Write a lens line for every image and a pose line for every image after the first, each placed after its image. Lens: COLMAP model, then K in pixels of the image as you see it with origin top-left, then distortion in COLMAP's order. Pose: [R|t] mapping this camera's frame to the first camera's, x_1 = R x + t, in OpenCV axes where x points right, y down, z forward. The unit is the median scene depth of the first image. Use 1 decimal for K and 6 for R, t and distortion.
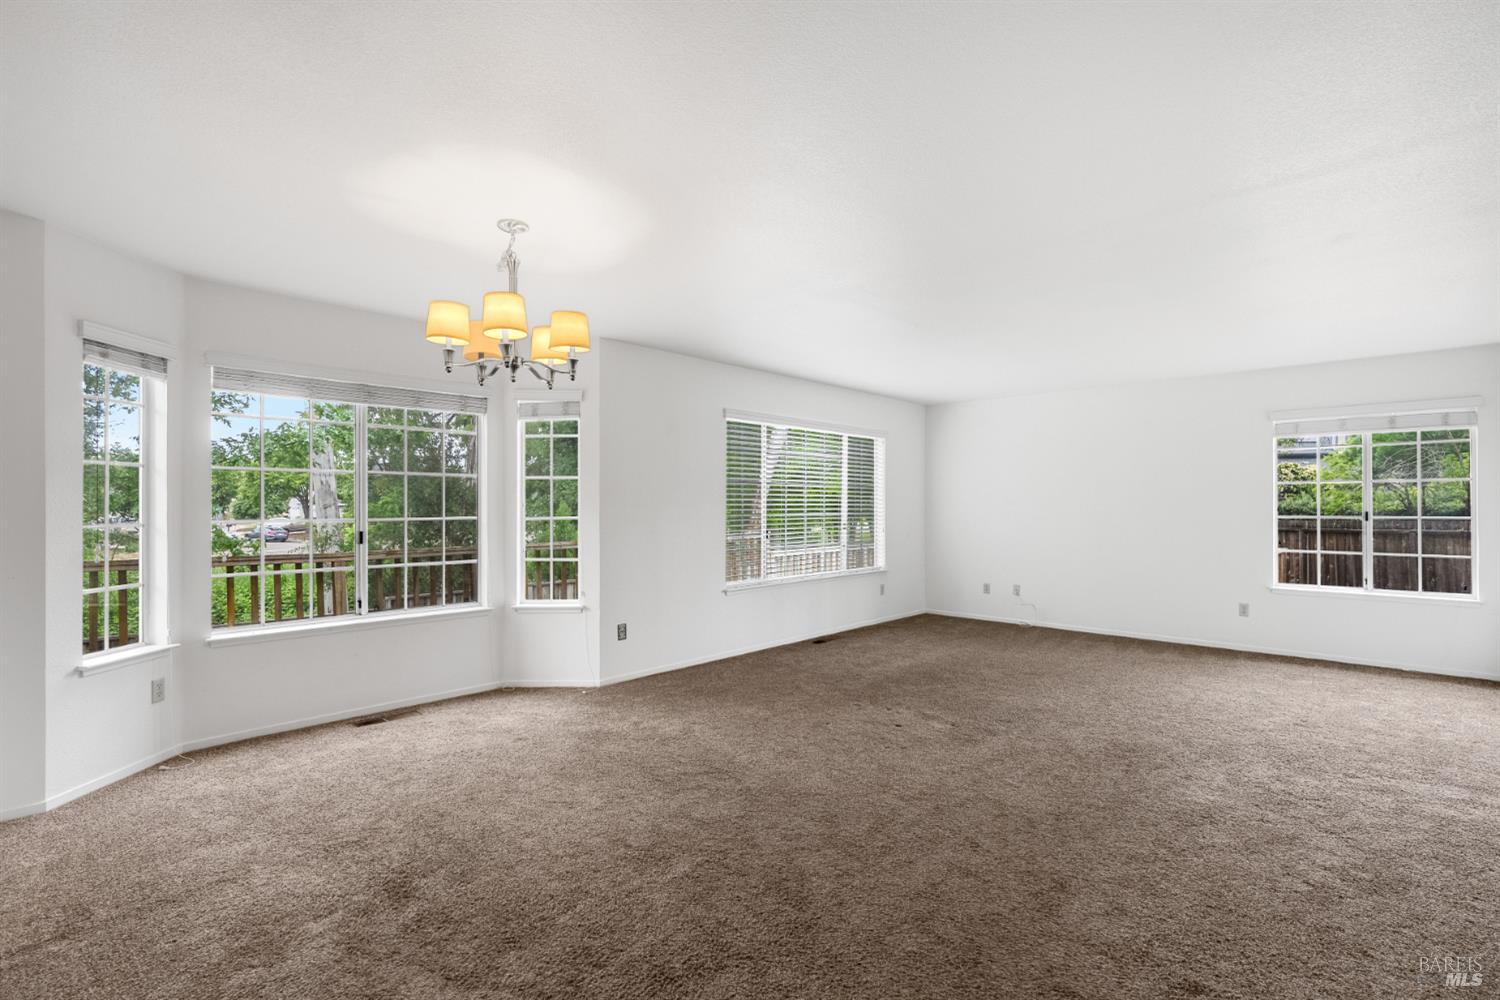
lens RADIAL K [[690.5, 0, 753.8], [0, 690.5, 506.3], [0, 0, 1]] dist [-0.003554, 0.000196]
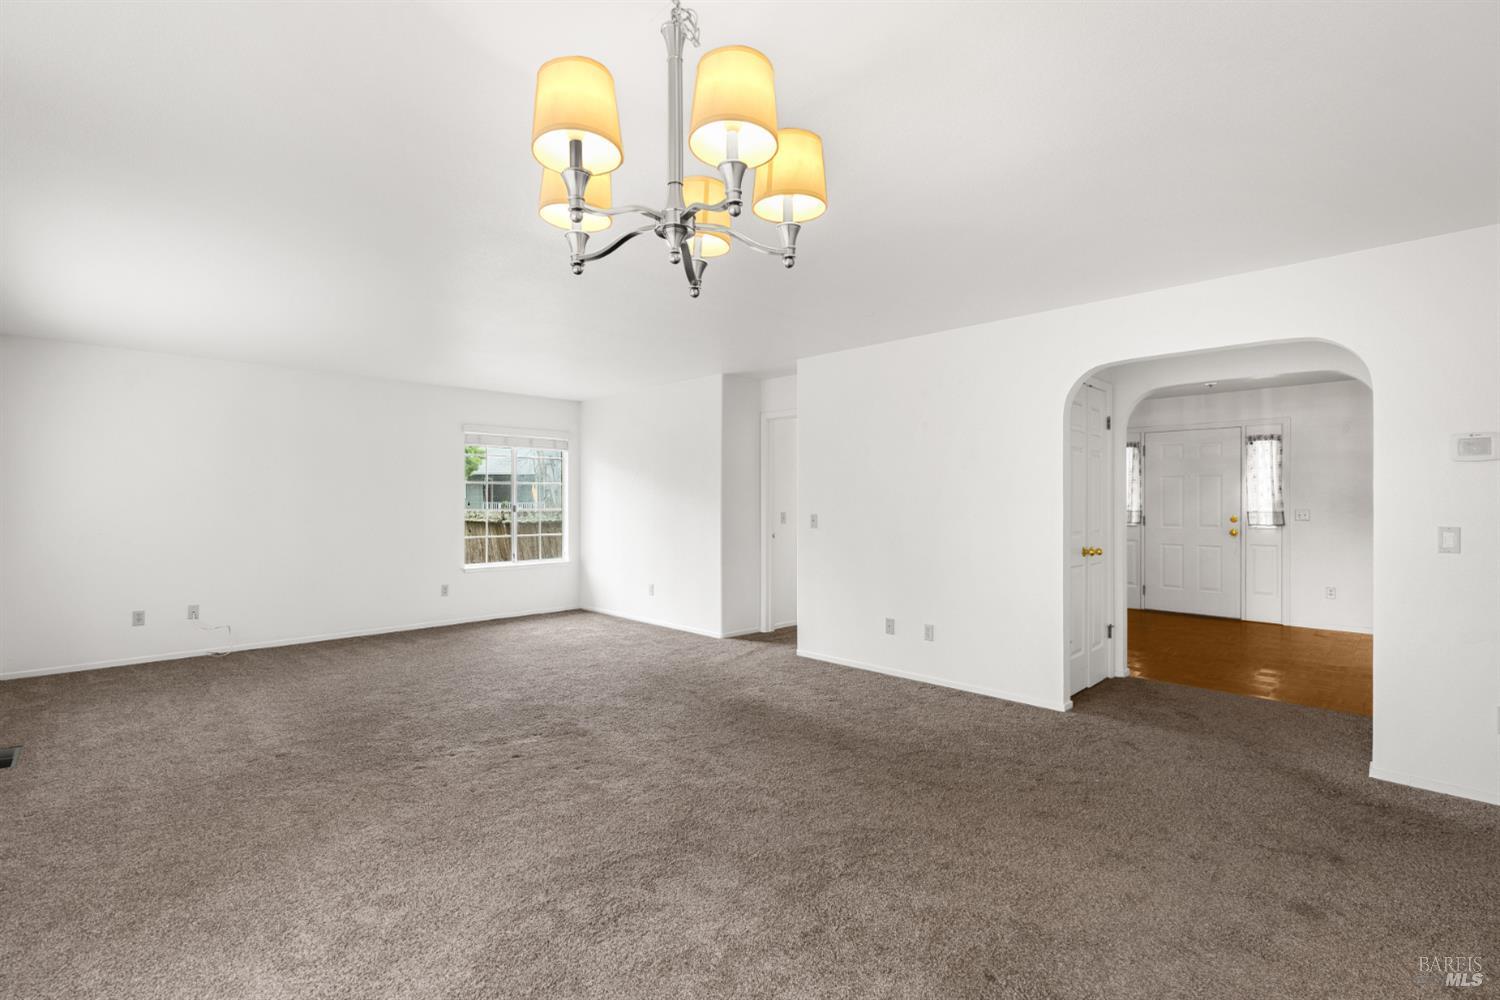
lens RADIAL K [[675.7, 0, 746.3], [0, 675.7, 493.9], [0, 0, 1]] dist [0.000878, -0.000110]
pose [[0.040686, 0.011582, 0.999105, -0.544269], [-0.000637, 0.999933, -0.011566, 0.000520], [-0.999172, -0.000166, 0.040691, 0.591760]]
